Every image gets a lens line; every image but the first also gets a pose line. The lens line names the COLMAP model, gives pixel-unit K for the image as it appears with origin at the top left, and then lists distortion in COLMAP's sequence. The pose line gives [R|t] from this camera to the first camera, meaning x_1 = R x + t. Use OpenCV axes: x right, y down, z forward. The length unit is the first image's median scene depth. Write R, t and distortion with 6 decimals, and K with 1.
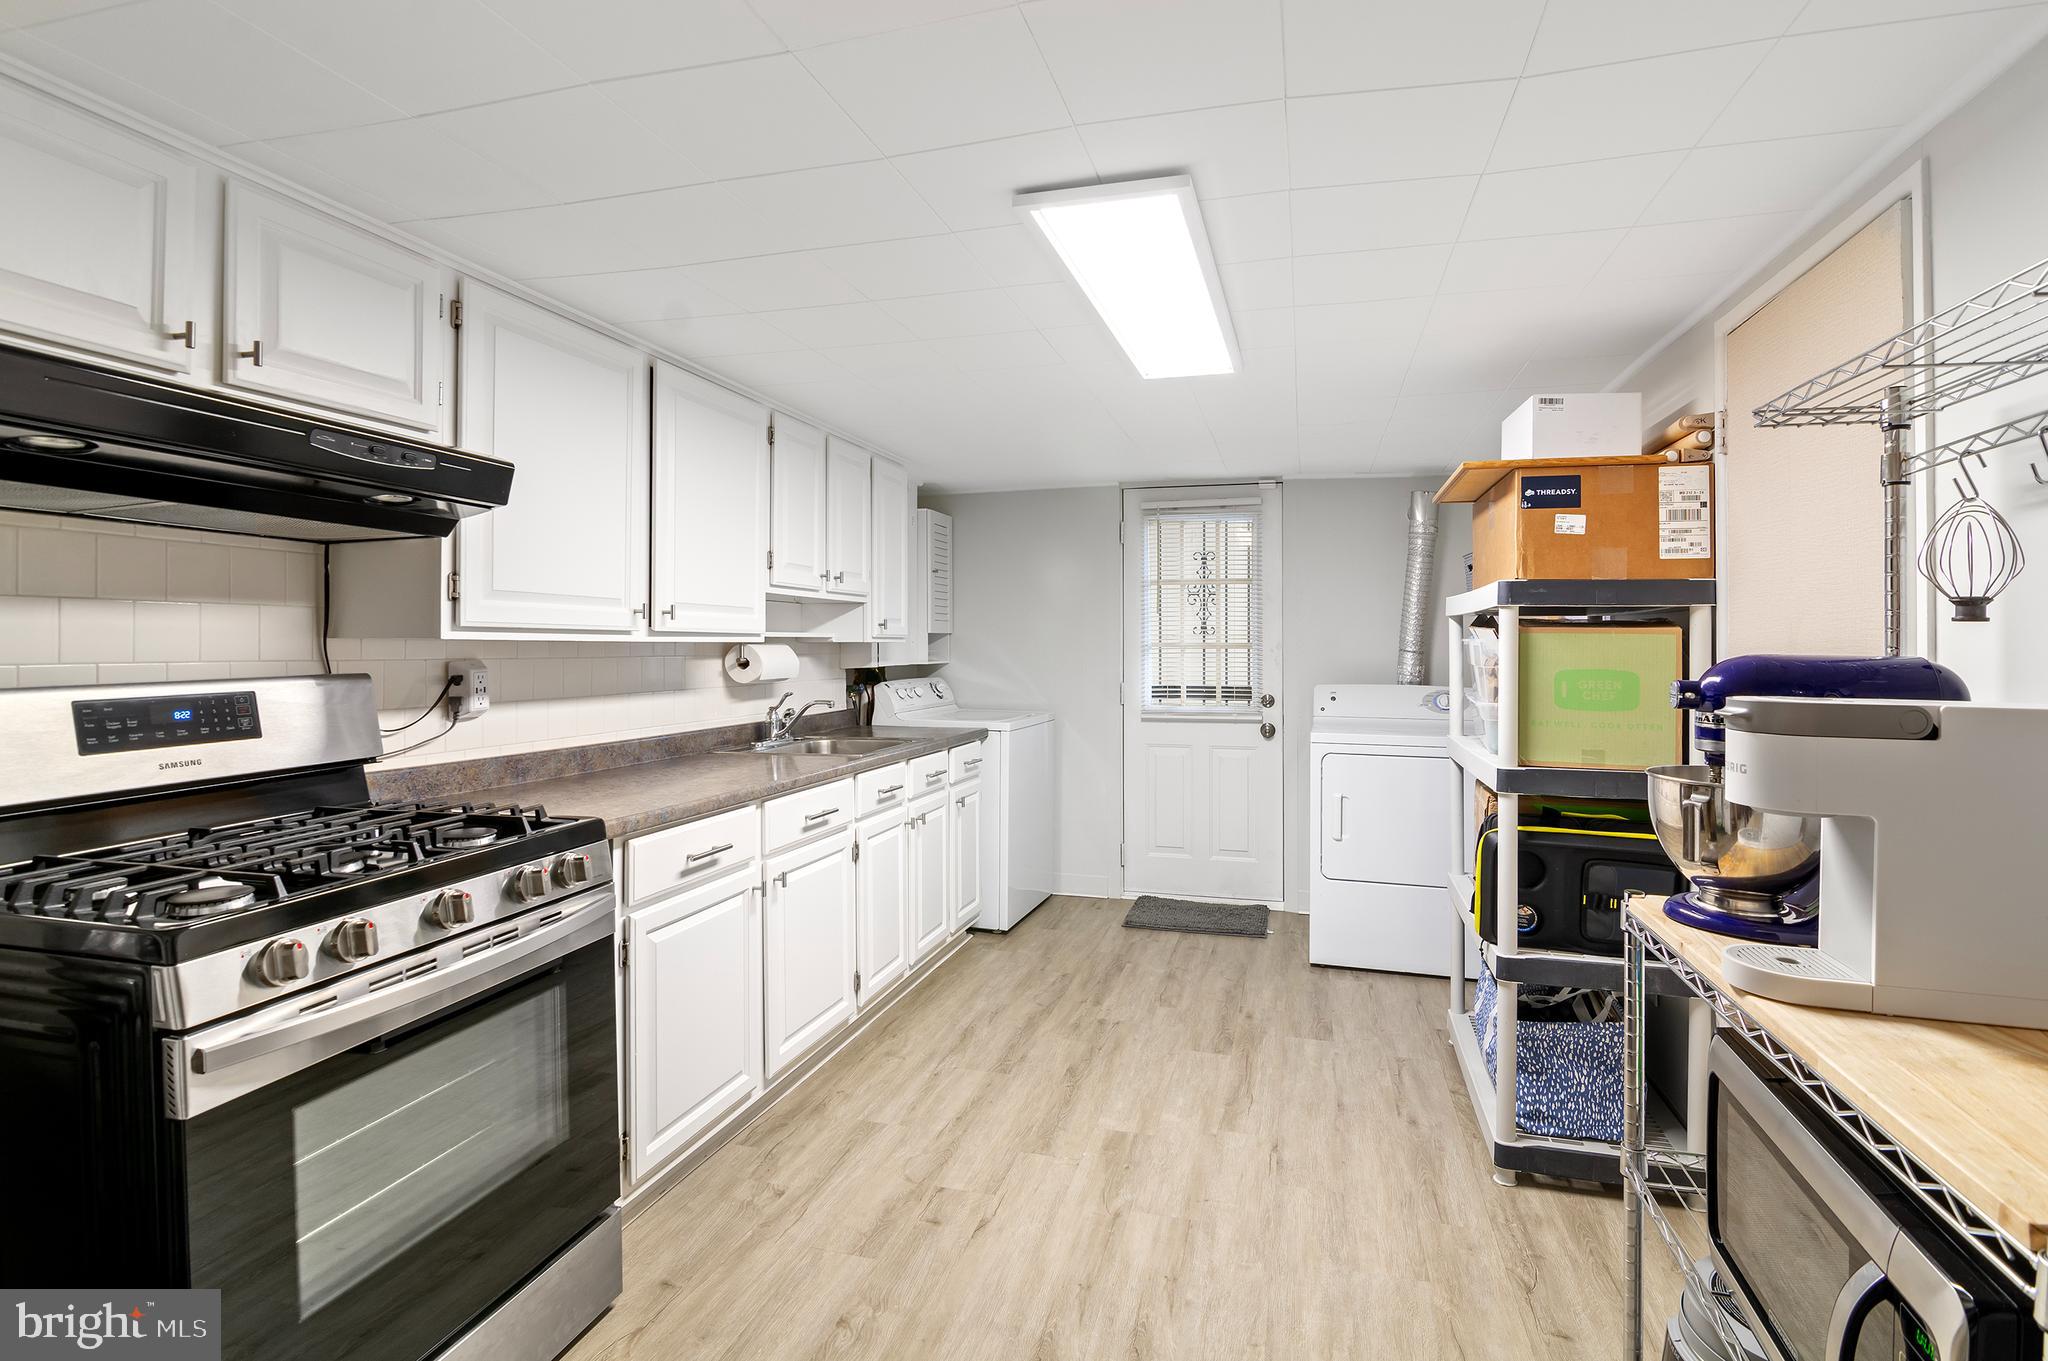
lens RADIAL K [[1035.1, 0, 1030.0], [0, 1035.1, 622.7], [0, 0, 1]] dist [-0.002775, -0.000989]
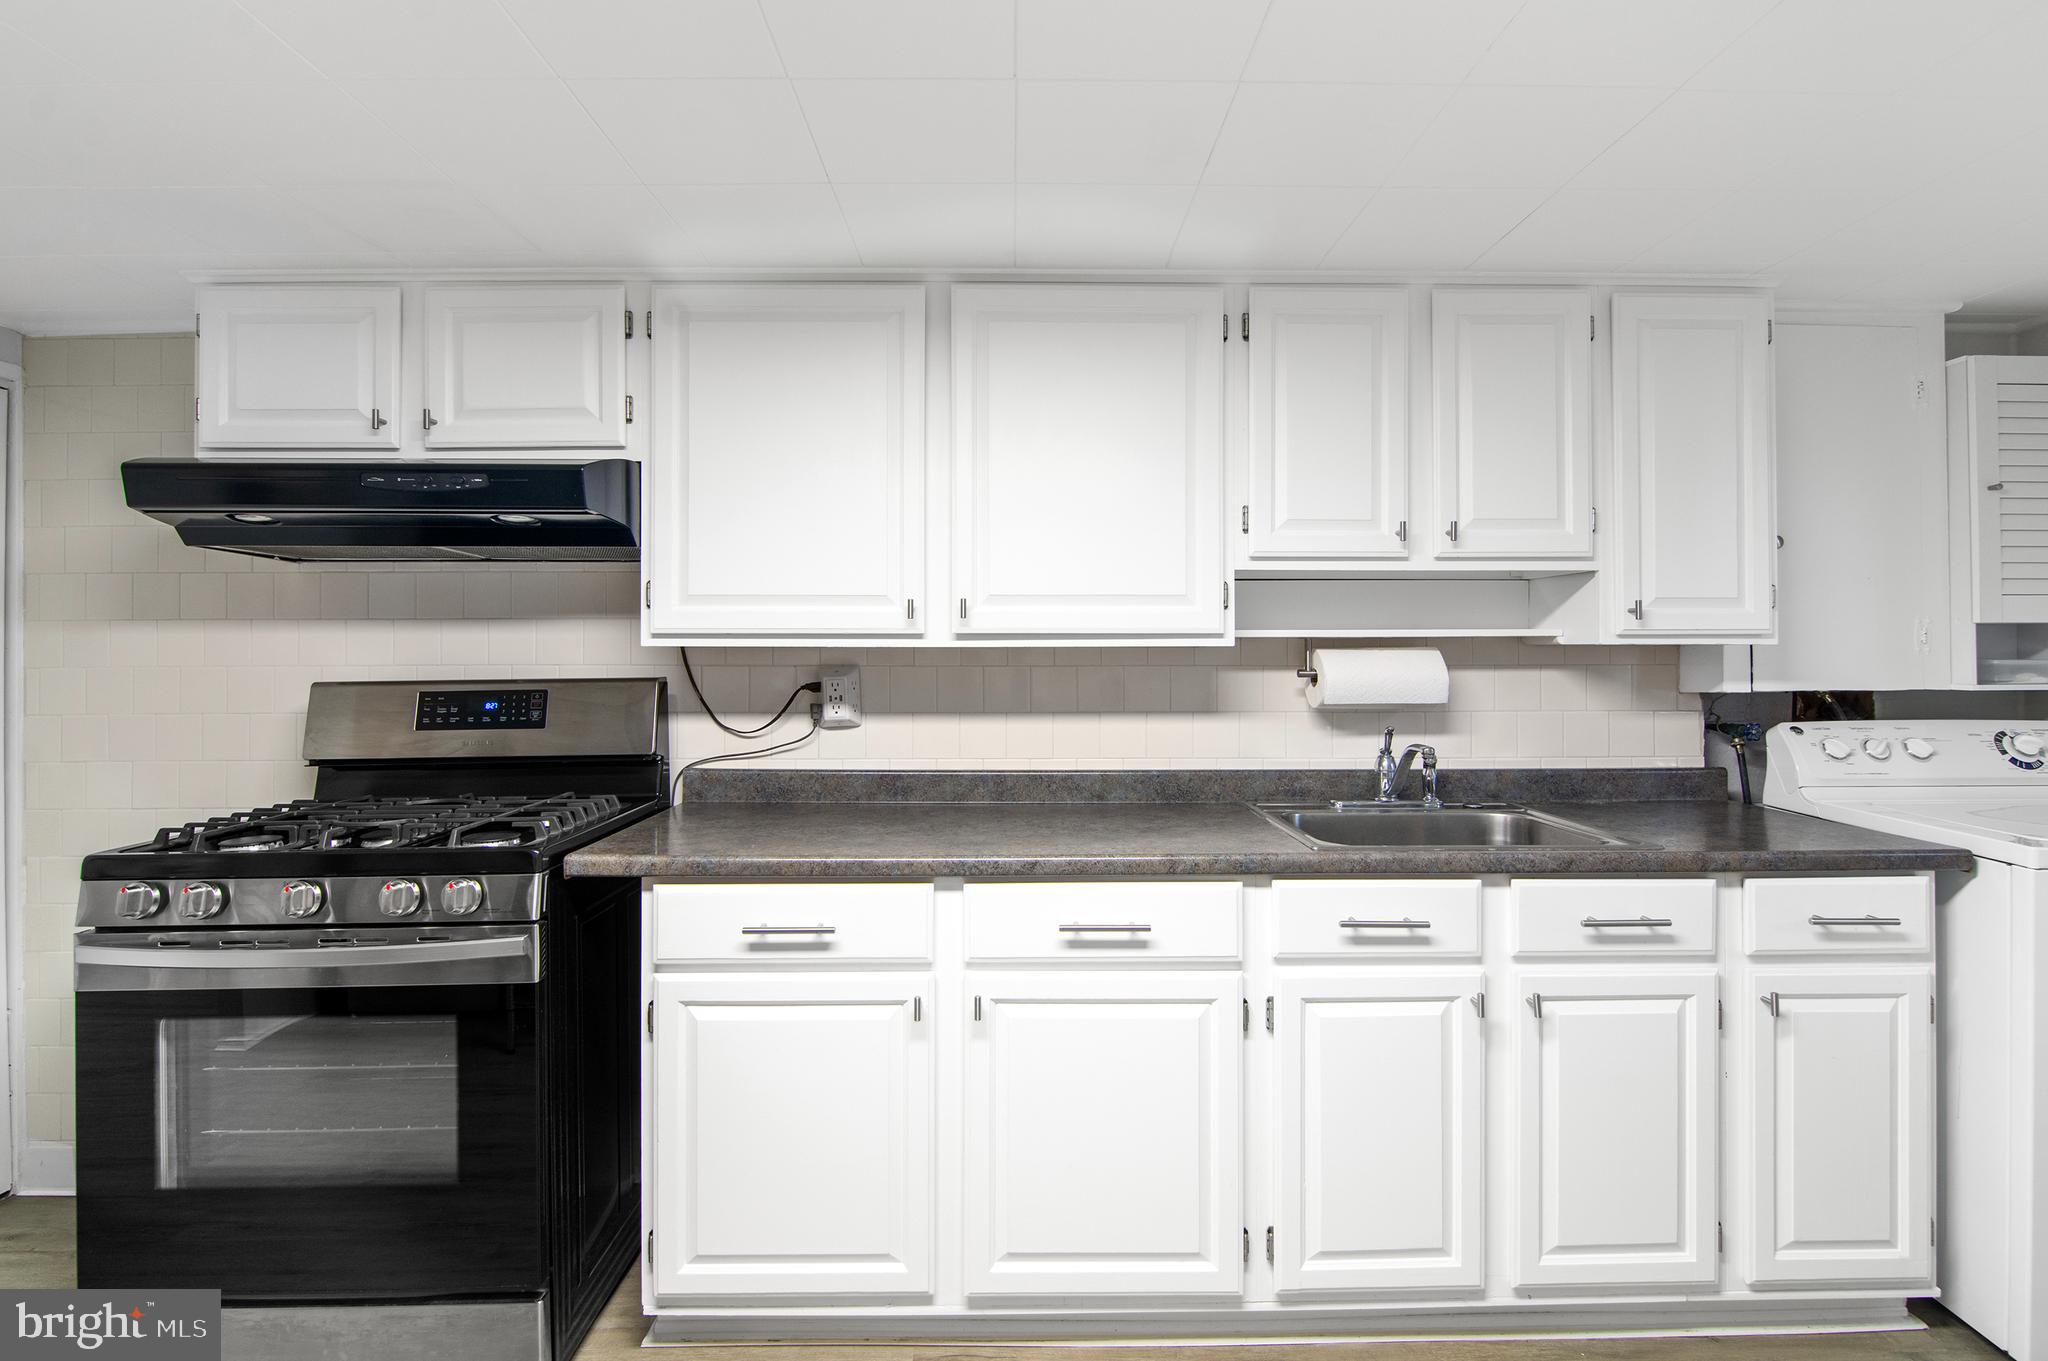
lens RADIAL K [[1035.1, 0, 1030.0], [0, 1035.1, 622.7], [0, 0, 1]] dist [-0.002775, -0.000989]
pose [[0.283686, -0.022169, -0.958661, 0.435714], [0.022807, 0.999606, -0.016367, 0.015288], [0.958646, -0.017222, 0.284080, 0.901577]]
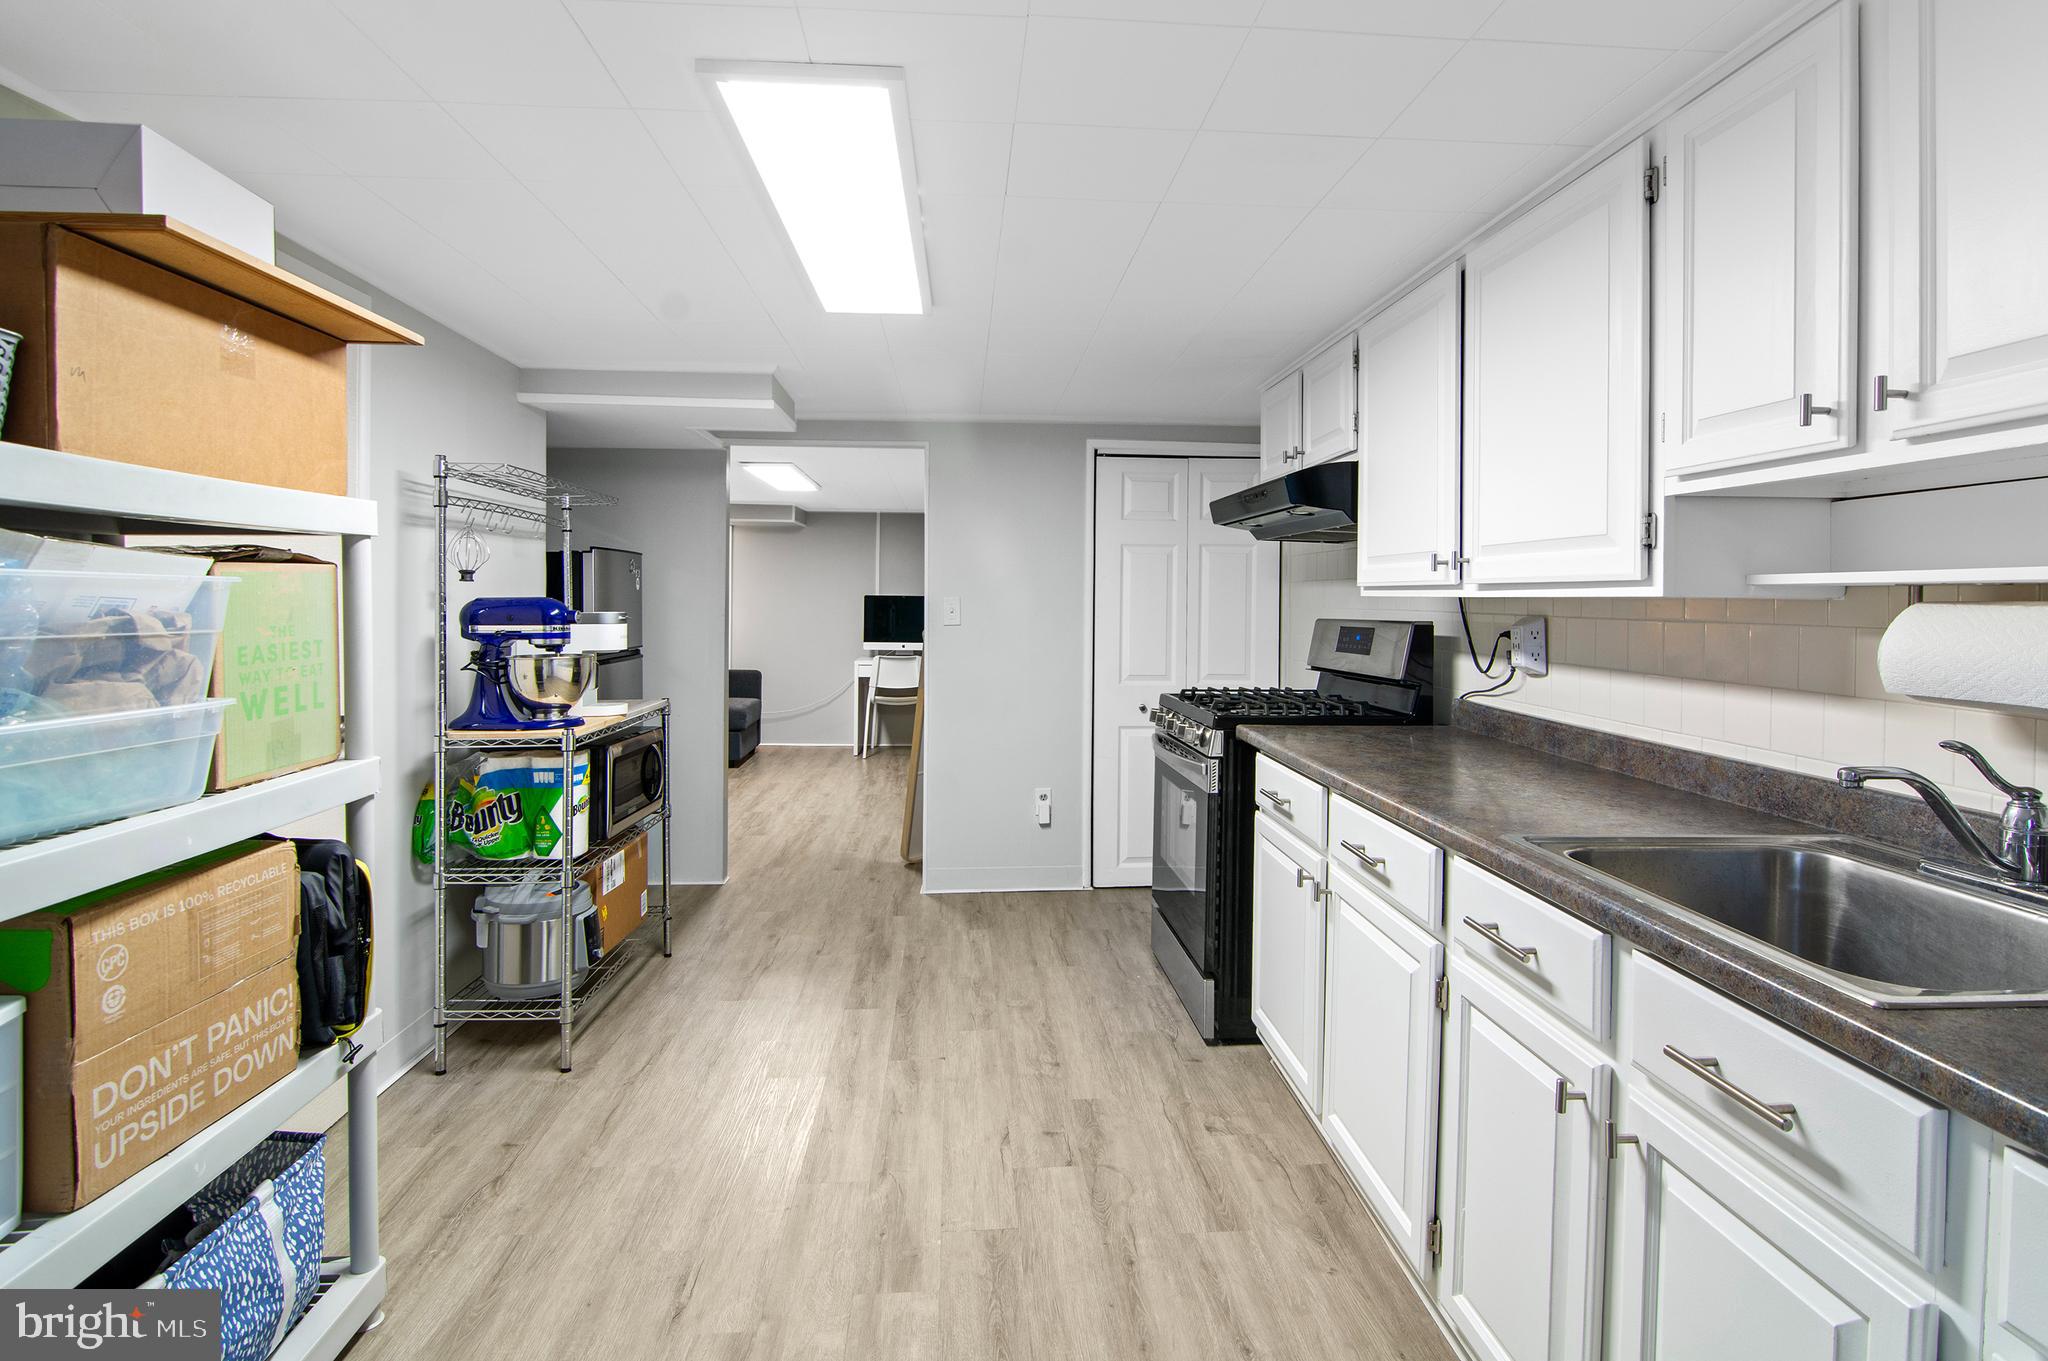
lens RADIAL K [[983.7, 0, 1031.0], [0, 983.7, 605.9], [0, 0, 1]] dist [-0.000531, -0.000013]
pose [[-0.940784, -0.007127, -0.338933, 0.246531], [-0.003370, 0.999926, -0.011672, 0.038471], [0.338991, -0.009839, -0.940738, 1.747957]]
